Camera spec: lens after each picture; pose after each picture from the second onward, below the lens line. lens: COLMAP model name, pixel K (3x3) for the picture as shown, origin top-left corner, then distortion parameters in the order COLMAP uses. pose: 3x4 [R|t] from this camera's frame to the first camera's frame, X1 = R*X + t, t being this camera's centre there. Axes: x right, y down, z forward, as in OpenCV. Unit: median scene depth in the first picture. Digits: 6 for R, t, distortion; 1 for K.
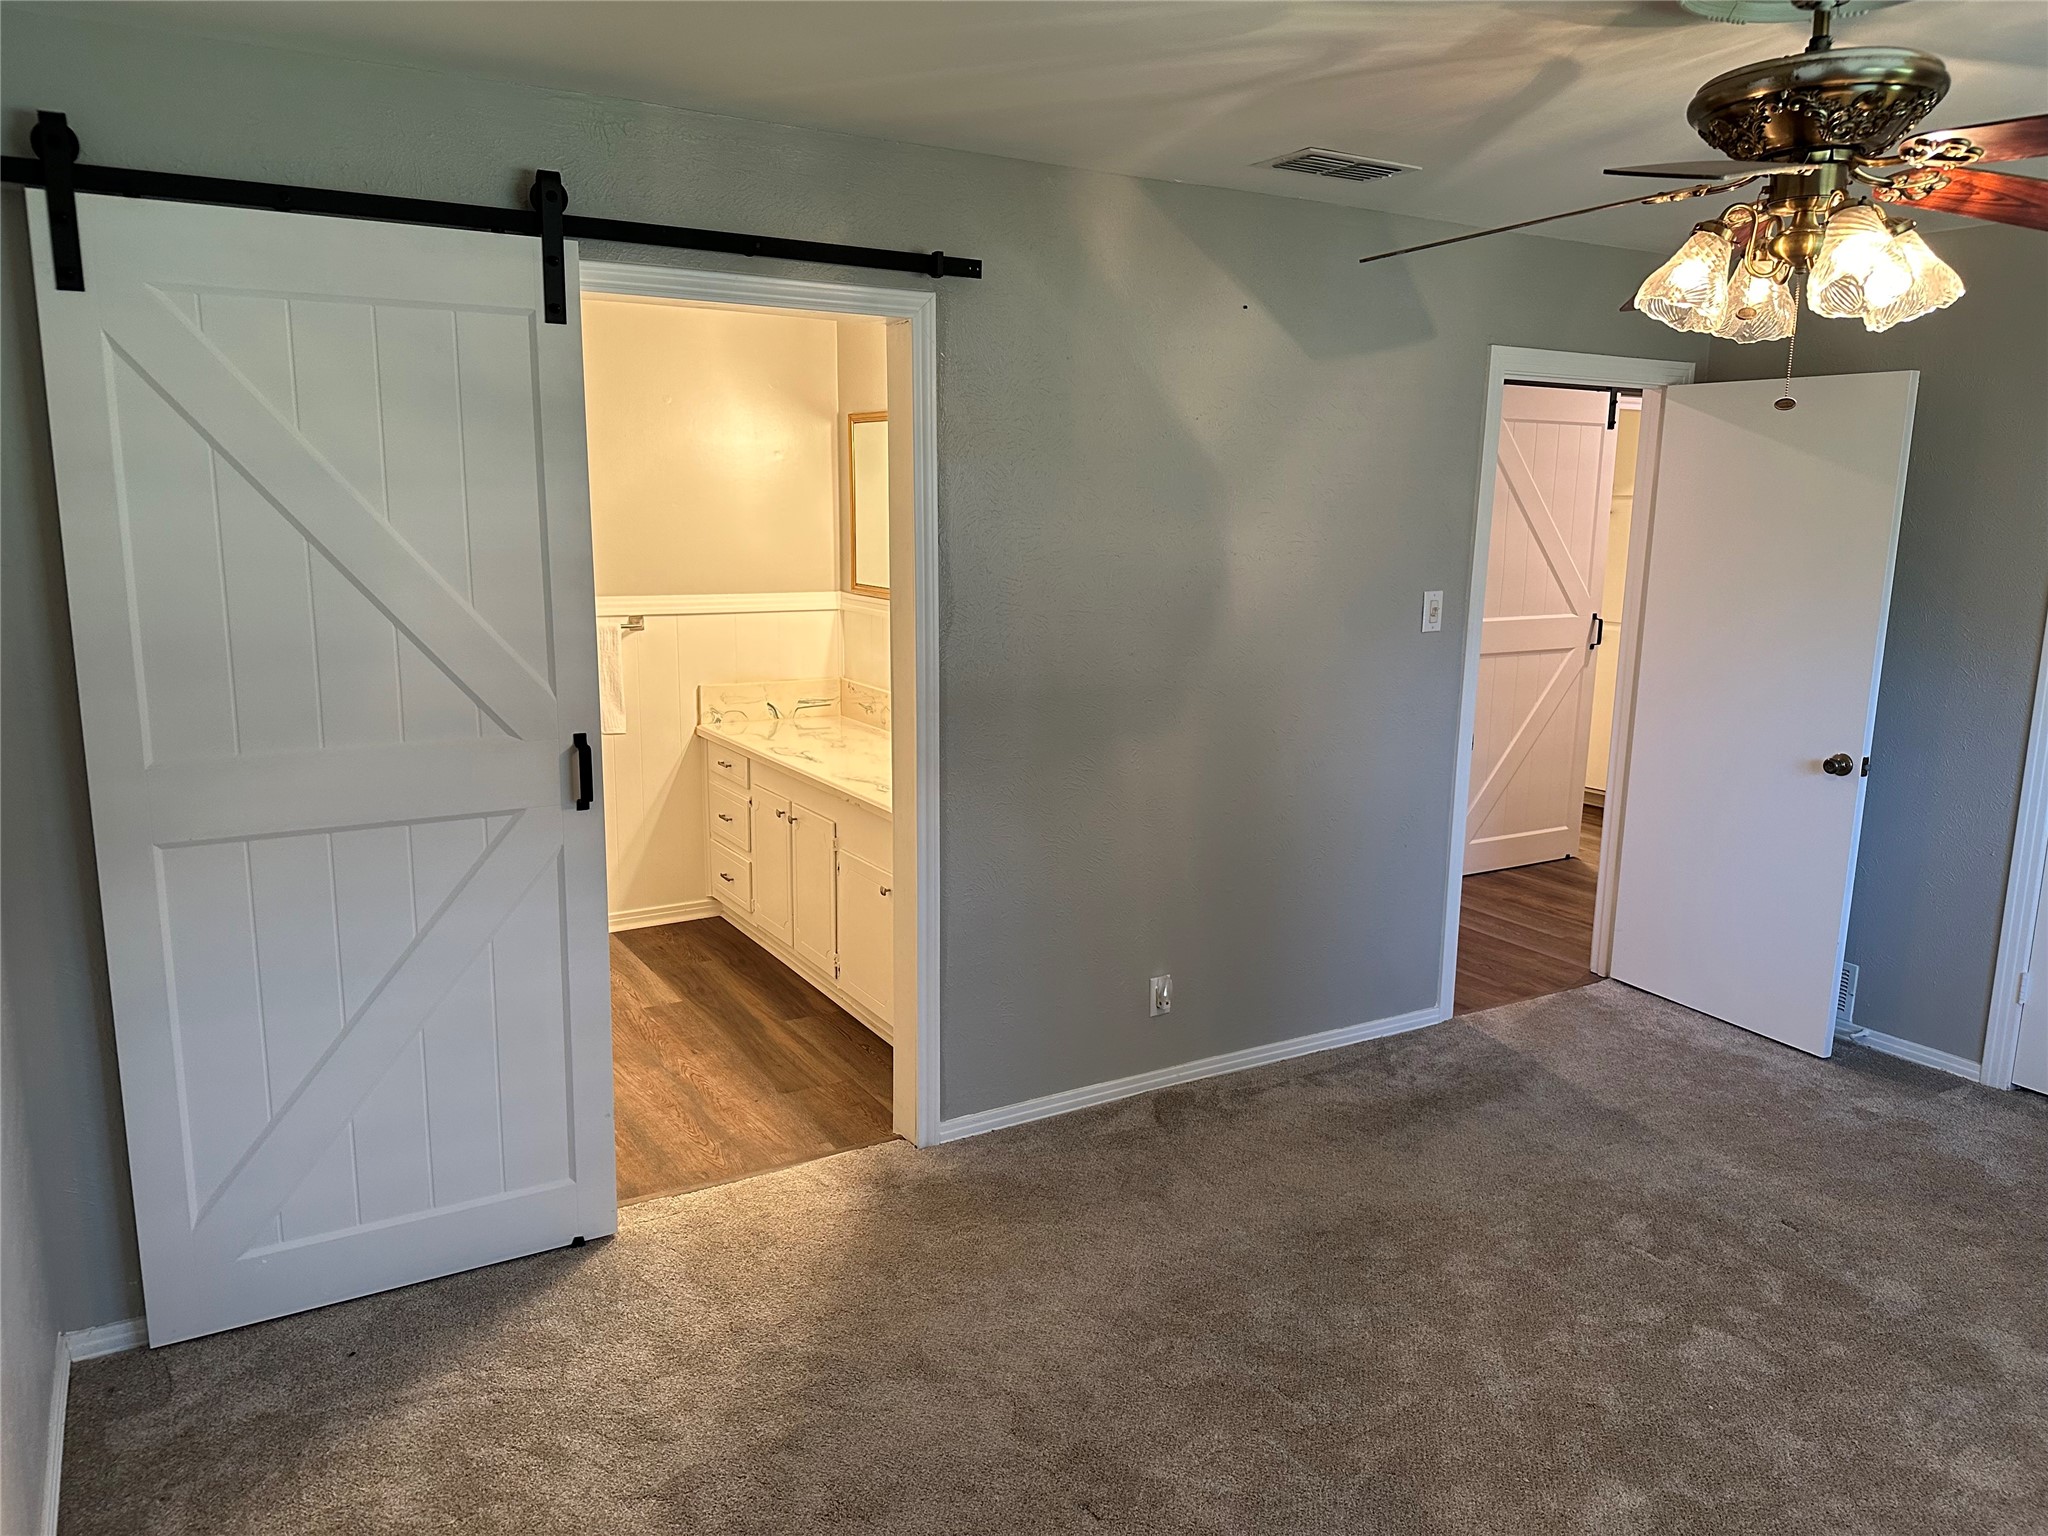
lens RADIAL K [[1436.3, 0, 1001.5], [0, 1436.3, 738.5], [0, 0, 1]] dist [0.061015, -0.080860]
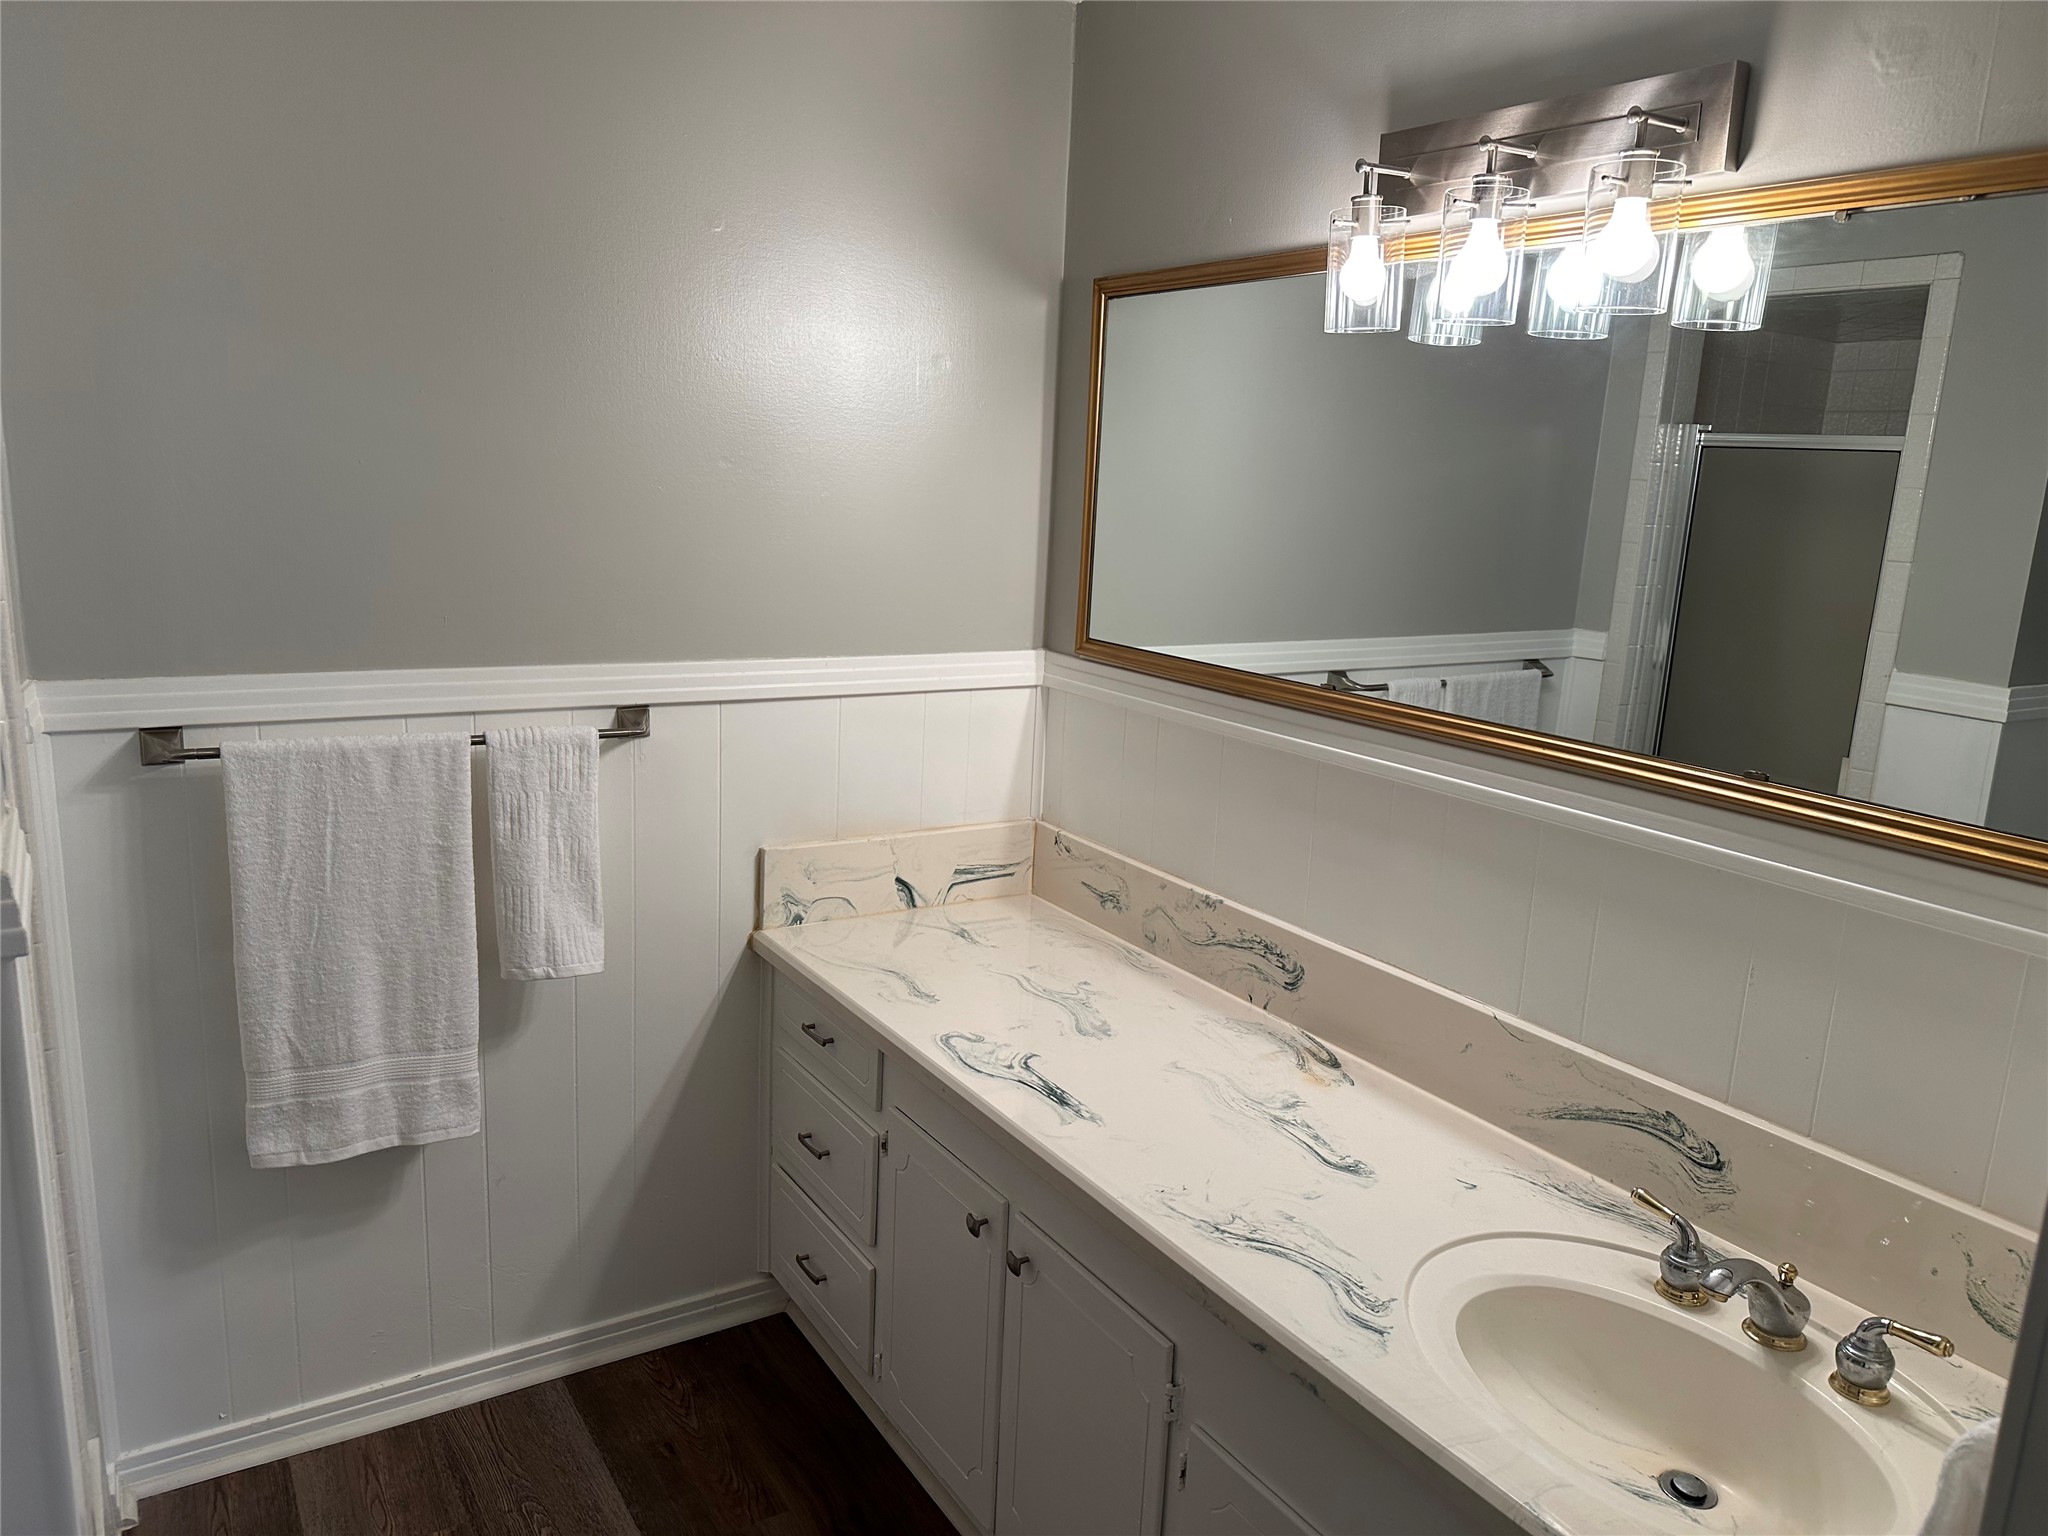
lens RADIAL K [[1436.3, 0, 1015.0], [0, 1436.3, 769.3], [0, 0, 1]] dist [0.061015, -0.080860]
pose [[0.999270, 0.029638, 0.024108, -0.152852], [-0.030462, 0.998939, 0.034550, -0.089593], [-0.023059, -0.035259, 0.999112, 0.580111]]
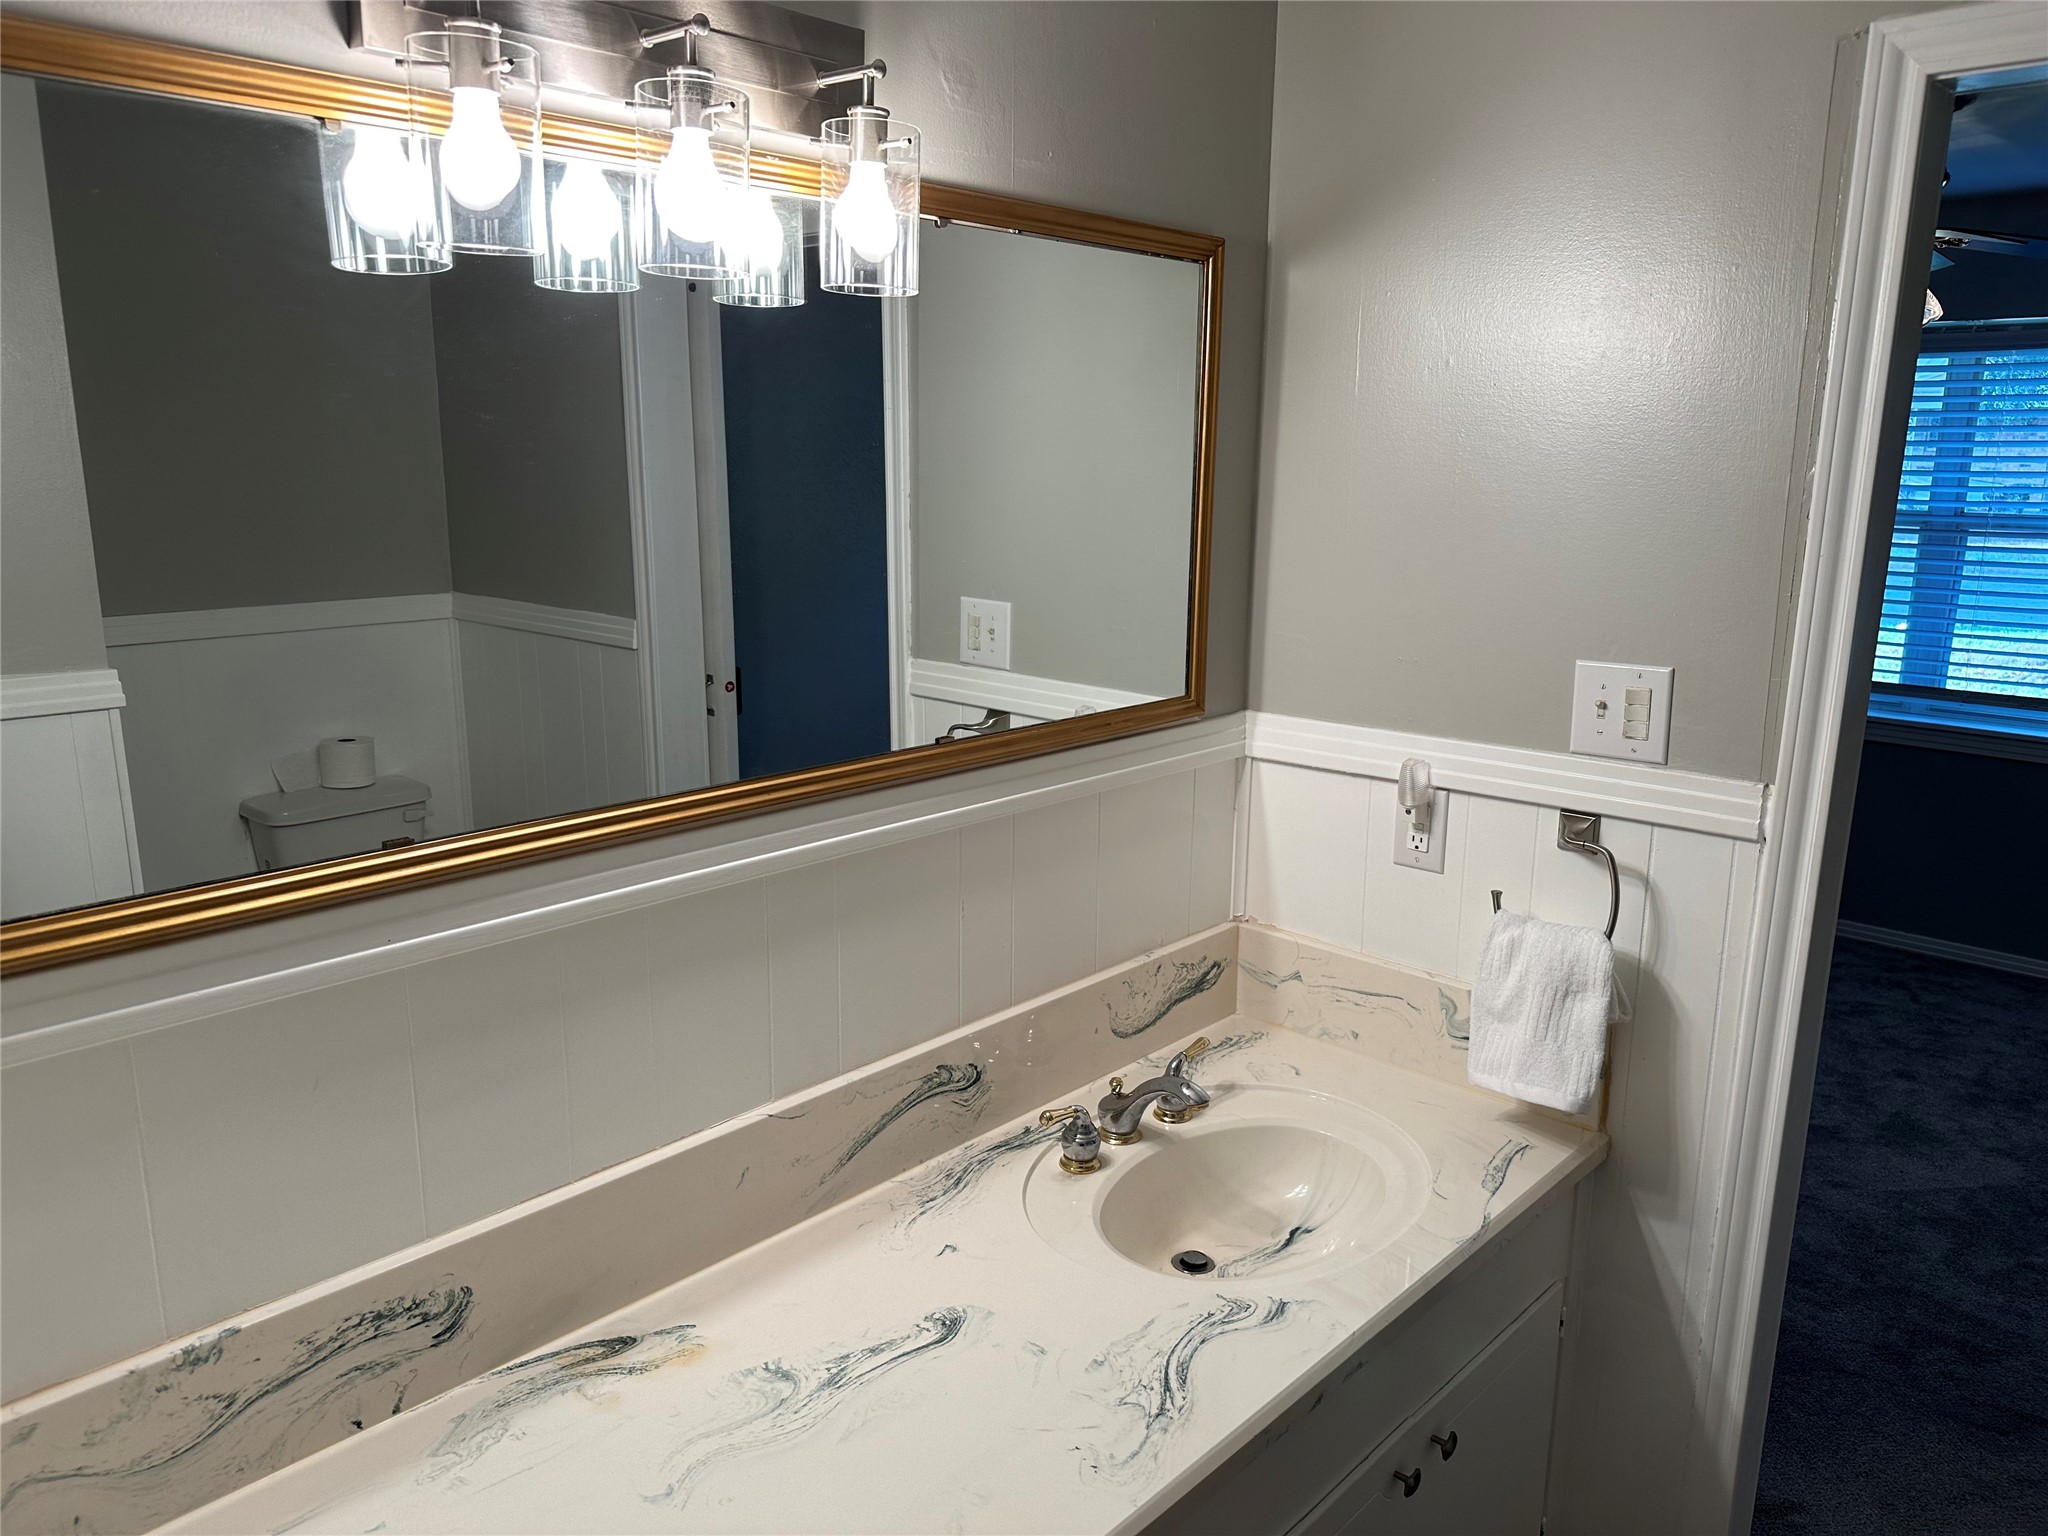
lens RADIAL K [[1436.3, 0, 1023.3], [0, 1436.3, 770.9], [0, 0, 1]] dist [0.061015, -0.080860]
pose [[-0.250293, -0.228531, 0.940812, -0.443865], [0.166392, 0.947130, 0.274333, -0.228059], [-0.953765, 0.225207, -0.199035, 1.247784]]
